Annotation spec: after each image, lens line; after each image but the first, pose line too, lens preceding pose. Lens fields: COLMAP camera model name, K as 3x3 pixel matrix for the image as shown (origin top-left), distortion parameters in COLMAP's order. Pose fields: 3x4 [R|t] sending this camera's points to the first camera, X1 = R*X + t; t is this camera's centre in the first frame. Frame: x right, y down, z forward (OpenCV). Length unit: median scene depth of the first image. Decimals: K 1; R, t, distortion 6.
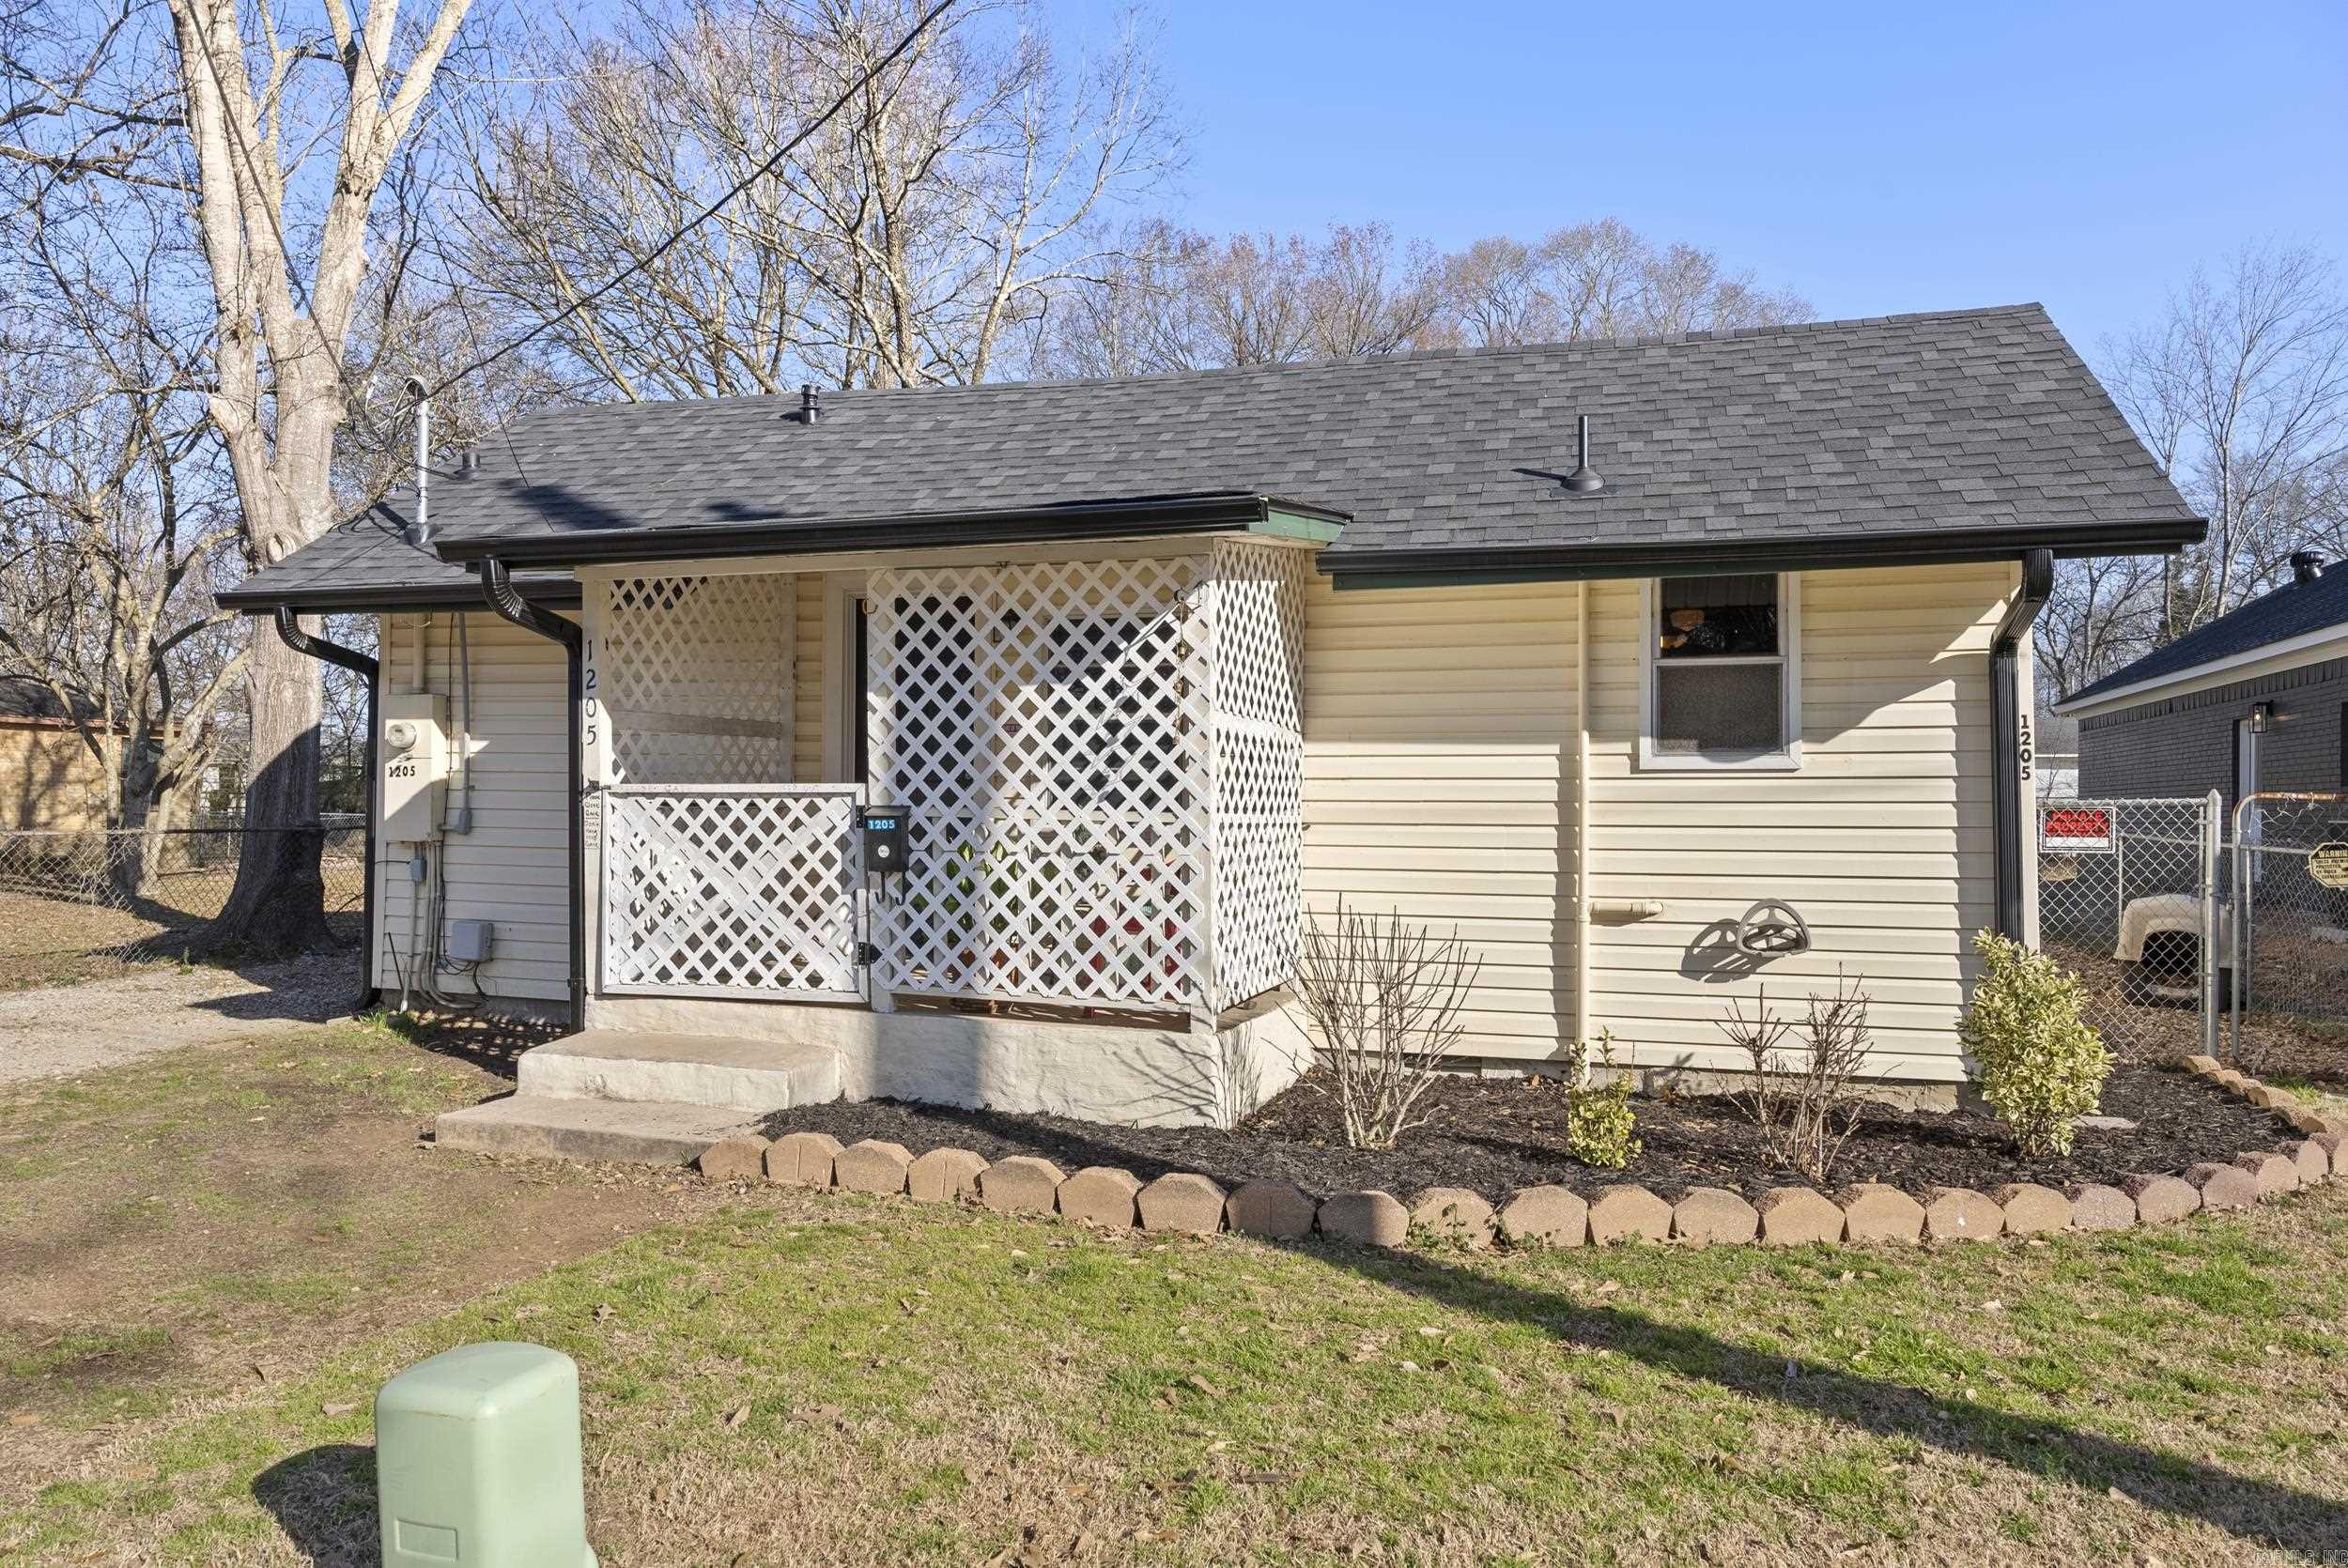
lens RADIAL K [[1491.9, 0, 1174.2], [0, 1491.9, 785.4], [0, 0, 1]] dist [0.002612, -0.000106]
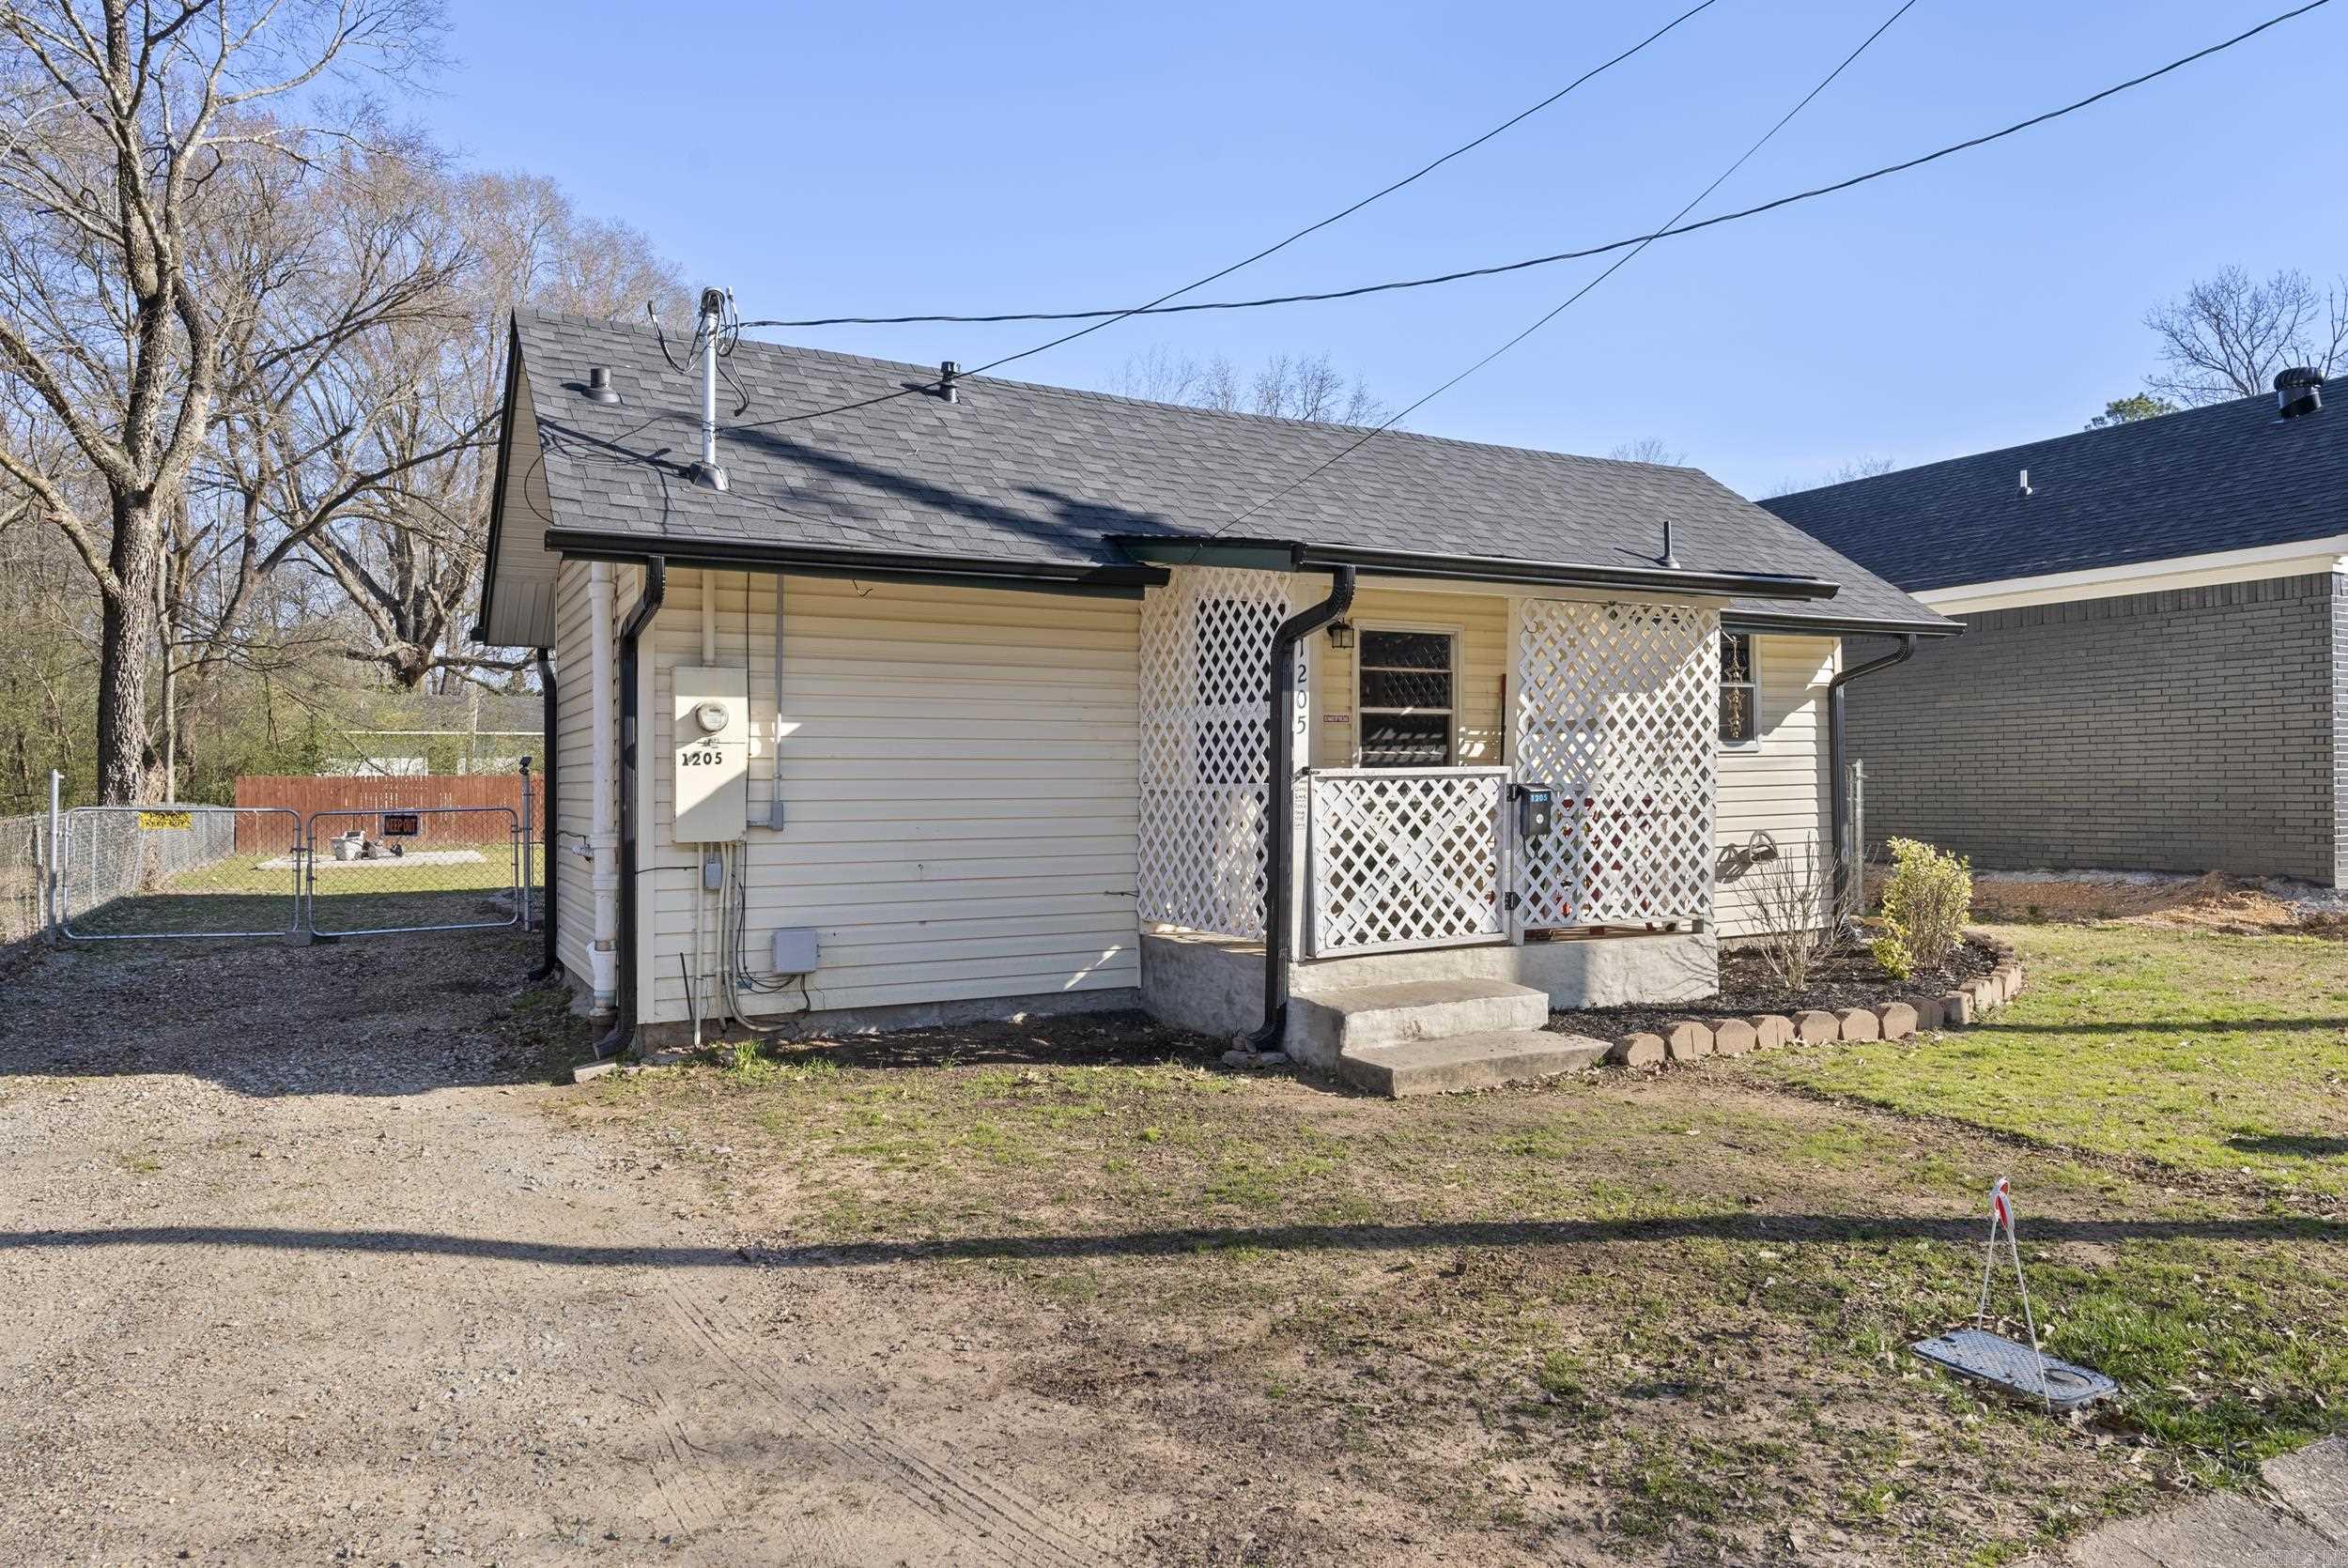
lens RADIAL K [[1470.1, 0, 1177.2], [0, 1470.1, 790.9], [0, 0, 1]] dist [-0.002719, -0.001311]
pose [[0.706911, -0.023396, 0.706916, -1.247749], [0.008538, 0.999662, 0.024546, -0.012876], [-0.707251, -0.011316, 0.706872, 0.311724]]
